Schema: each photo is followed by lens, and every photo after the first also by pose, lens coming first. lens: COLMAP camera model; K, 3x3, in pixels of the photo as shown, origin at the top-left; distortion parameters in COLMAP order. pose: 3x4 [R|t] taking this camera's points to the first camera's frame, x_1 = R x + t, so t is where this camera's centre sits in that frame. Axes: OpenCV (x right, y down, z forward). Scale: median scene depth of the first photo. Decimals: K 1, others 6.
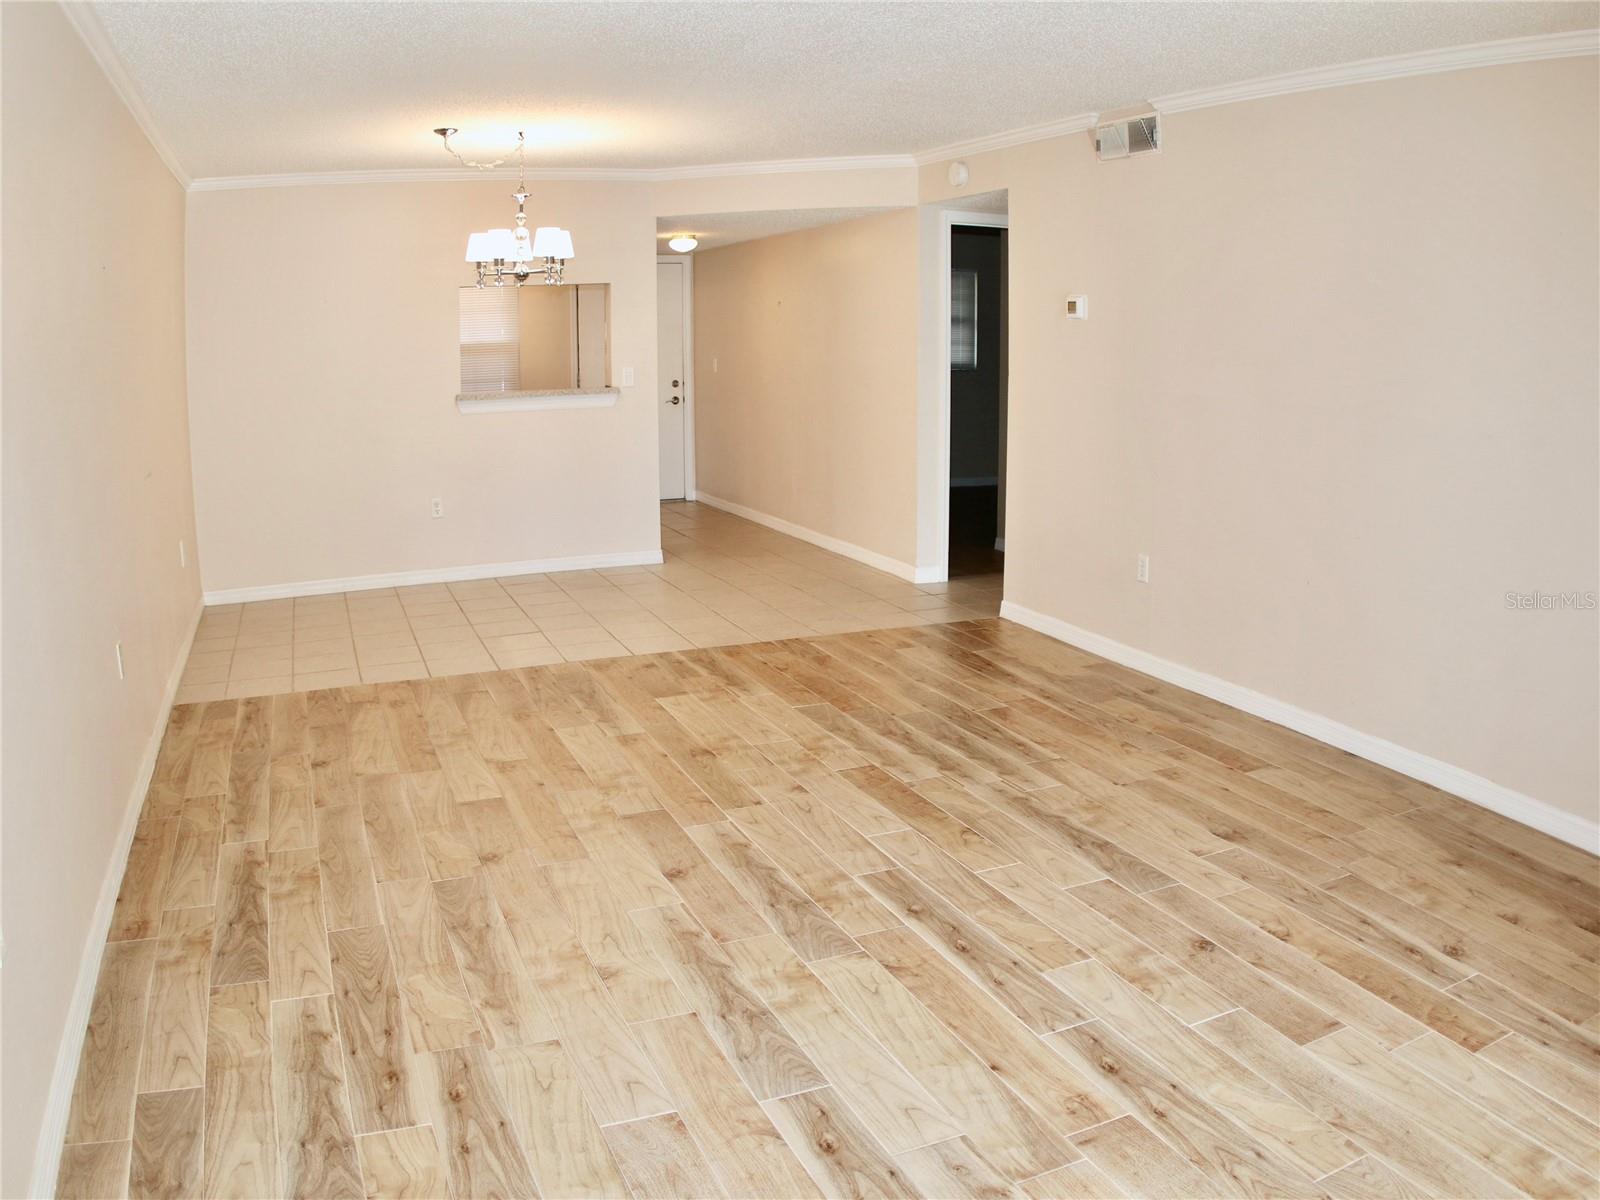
lens RADIAL K [[1293.4, 0, 800.0], [0, 1293.4, 600.0], [0, 0, 1]] dist [-0.303842, 0.098494]
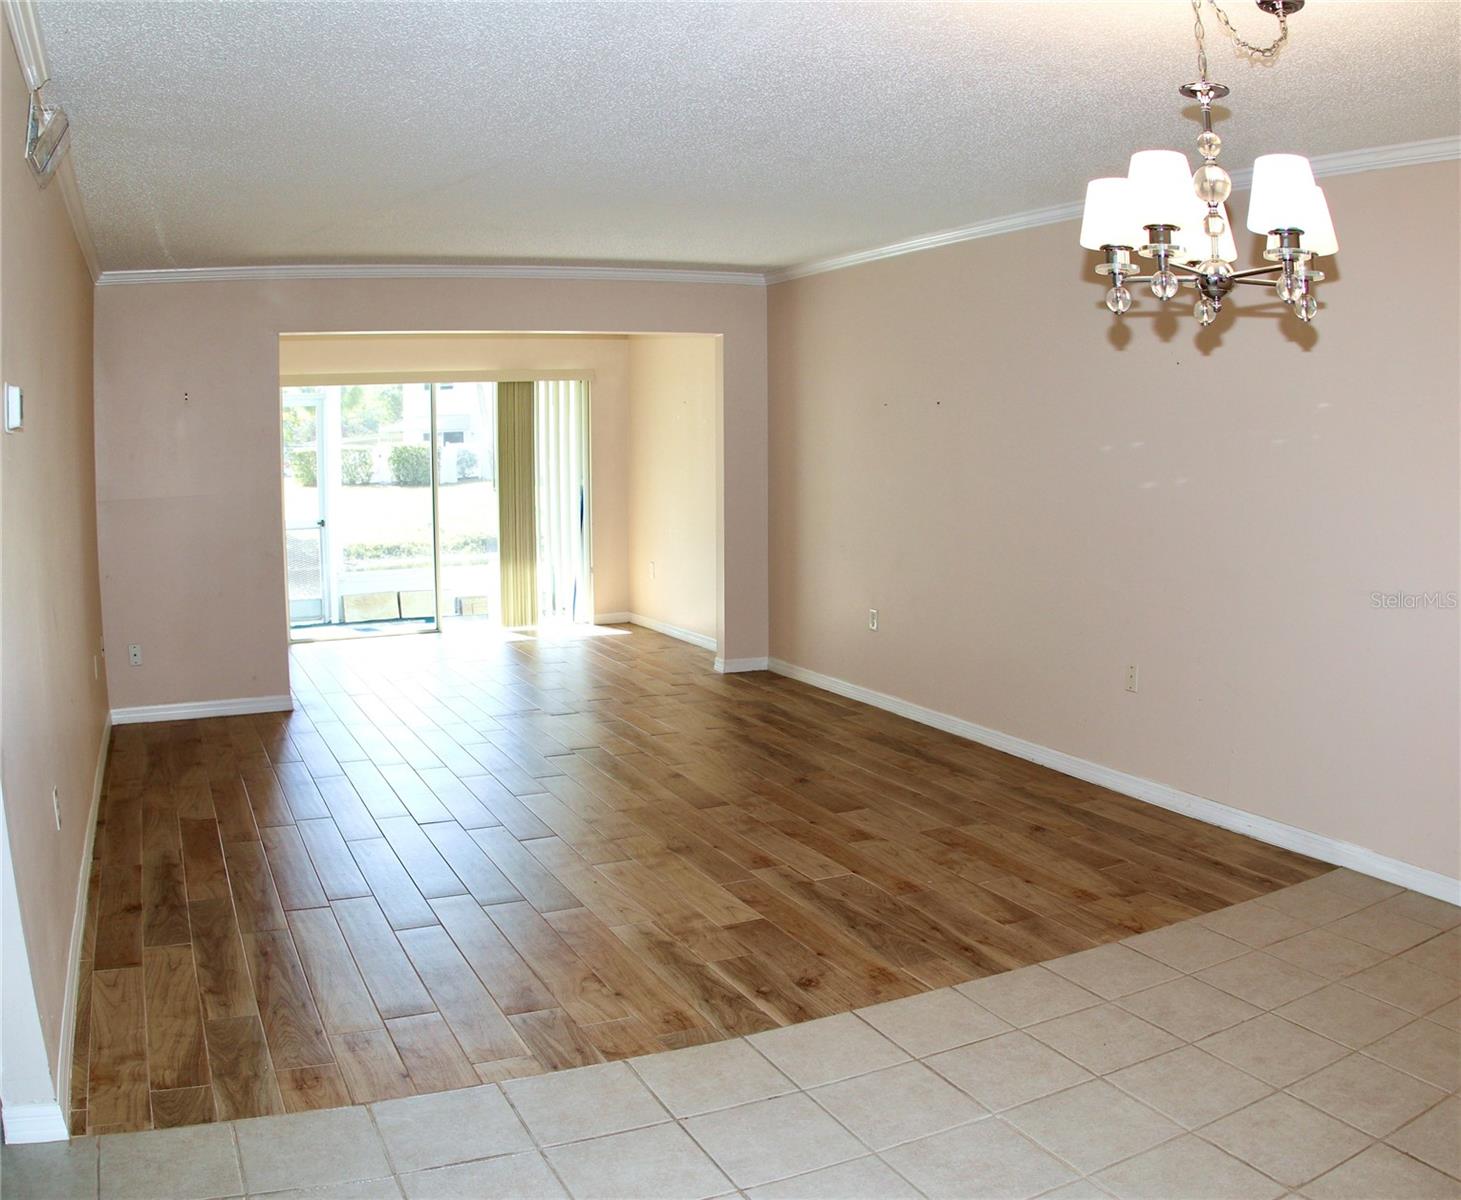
lens RADIAL K [[1214.1, 0, 730.5], [0, 1214.1, 600.0], [0, 0, 1]] dist [-0.183719, -0.001349]
pose [[-0.998102, 0.021920, -0.057542, -0.067543], [0.001435, 0.942514, 0.334165, -0.406889], [0.061559, 0.333448, -0.940756, 1.916617]]
